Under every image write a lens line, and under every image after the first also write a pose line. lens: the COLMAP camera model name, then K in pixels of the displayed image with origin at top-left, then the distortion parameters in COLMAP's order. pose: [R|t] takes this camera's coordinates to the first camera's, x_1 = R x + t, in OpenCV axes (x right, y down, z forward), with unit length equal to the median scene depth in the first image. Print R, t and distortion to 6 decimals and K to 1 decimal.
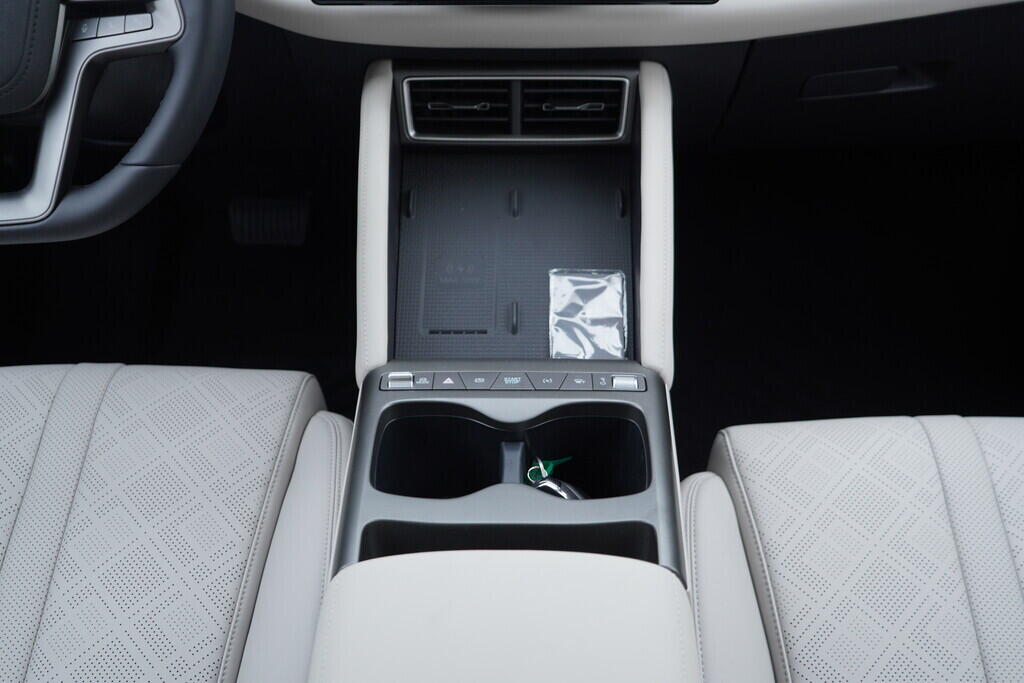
lens RADIAL K [[1054.1, 0, 512.0], [0, 1054.1, 341.5], [0, 0, 1]] dist [0.006580, 0.007012]
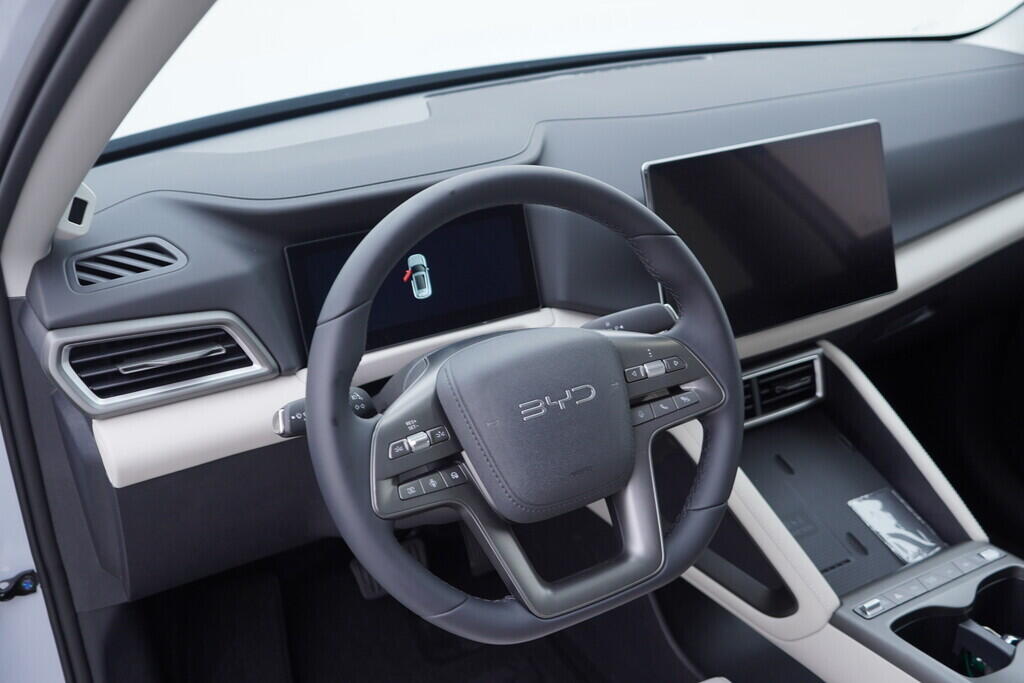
lens RADIAL K [[1054.1, 0, 512.0], [0, 1054.1, 341.5], [0, 0, 1]] dist [0.006580, 0.007012]
pose [[0.864762, -0.228918, 0.446971, -0.898309], [0.330465, 0.929590, -0.163262, -0.183688], [-0.378126, 0.288891, 0.879524, -0.068550]]
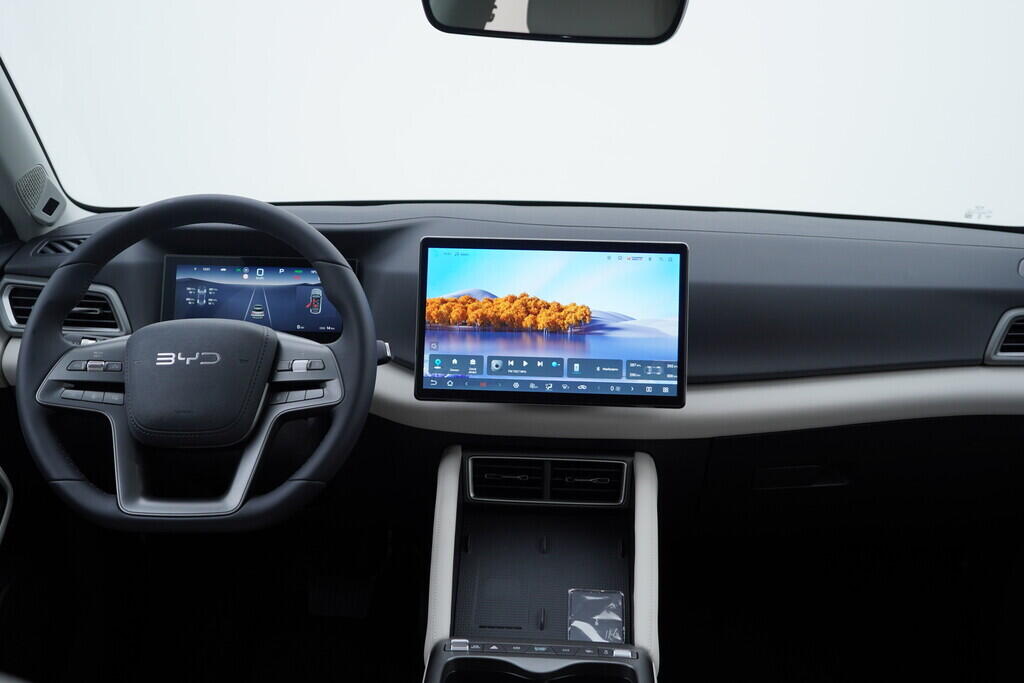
lens RADIAL K [[1054.1, 0, 512.0], [0, 1054.1, 341.5], [0, 0, 1]] dist [0.006580, 0.007012]
pose [[0.999064, 0.032466, -0.028571, -0.009148], [-0.041827, 0.893272, -0.447566, 0.262958], [0.010991, 0.448342, 0.893794, -0.367013]]
